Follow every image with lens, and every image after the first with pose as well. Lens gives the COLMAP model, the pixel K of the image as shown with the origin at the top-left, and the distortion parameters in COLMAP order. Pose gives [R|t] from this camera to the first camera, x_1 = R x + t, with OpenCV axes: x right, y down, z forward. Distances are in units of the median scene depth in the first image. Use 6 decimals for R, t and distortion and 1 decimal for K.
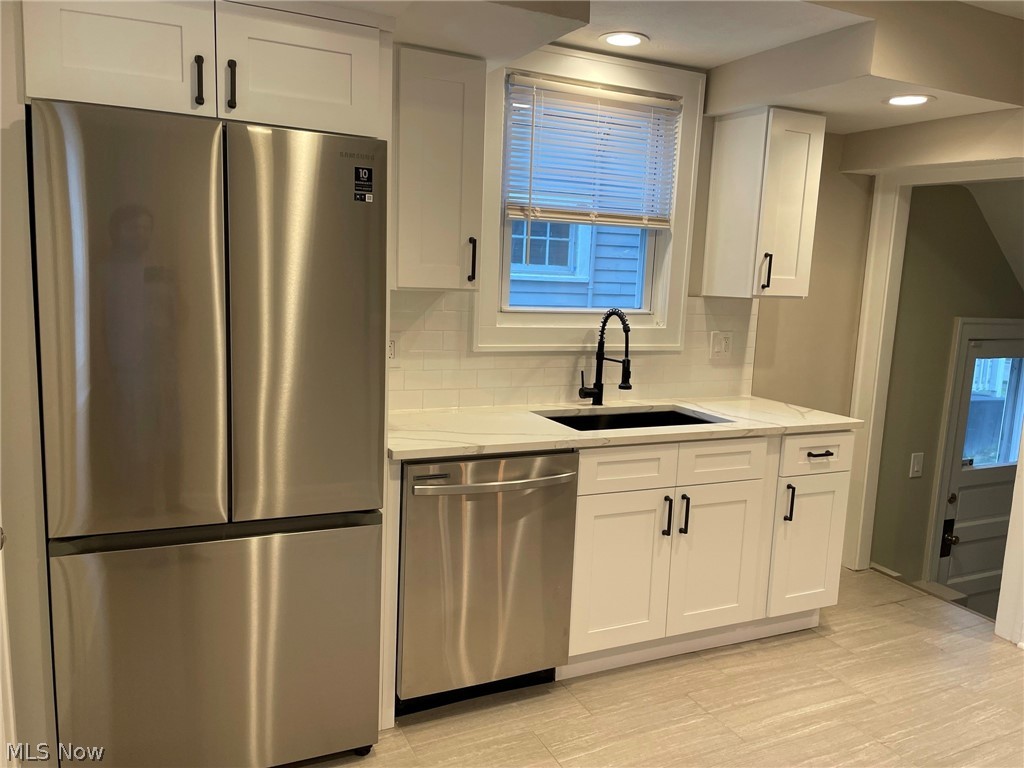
lens RADIAL K [[778.3, 0, 524.5], [0, 778.3, 391.1], [0, 0, 1]] dist [0.103324, -0.129536]
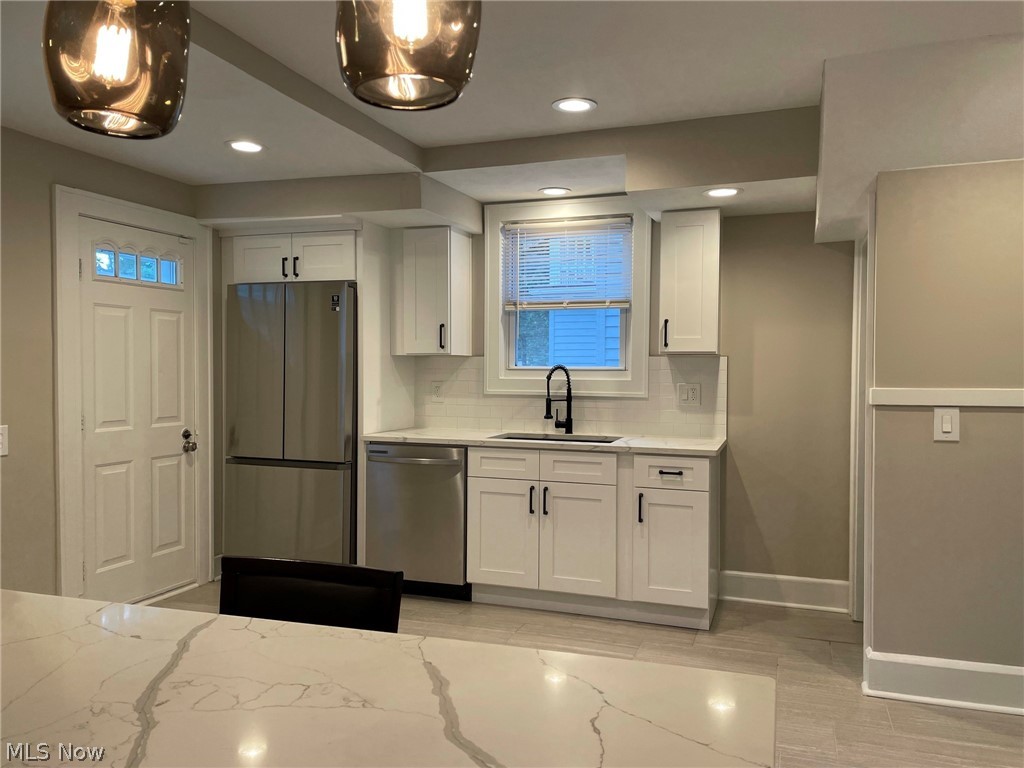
lens RADIAL K [[778.3, 0, 524.5], [0, 778.3, 391.1], [0, 0, 1]] dist [0.103324, -0.129536]
pose [[0.697991, -0.016284, -0.715921, 1.098928], [-0.083751, 0.991024, -0.104195, 0.099499], [0.711192, 0.132686, 0.690362, -0.042663]]
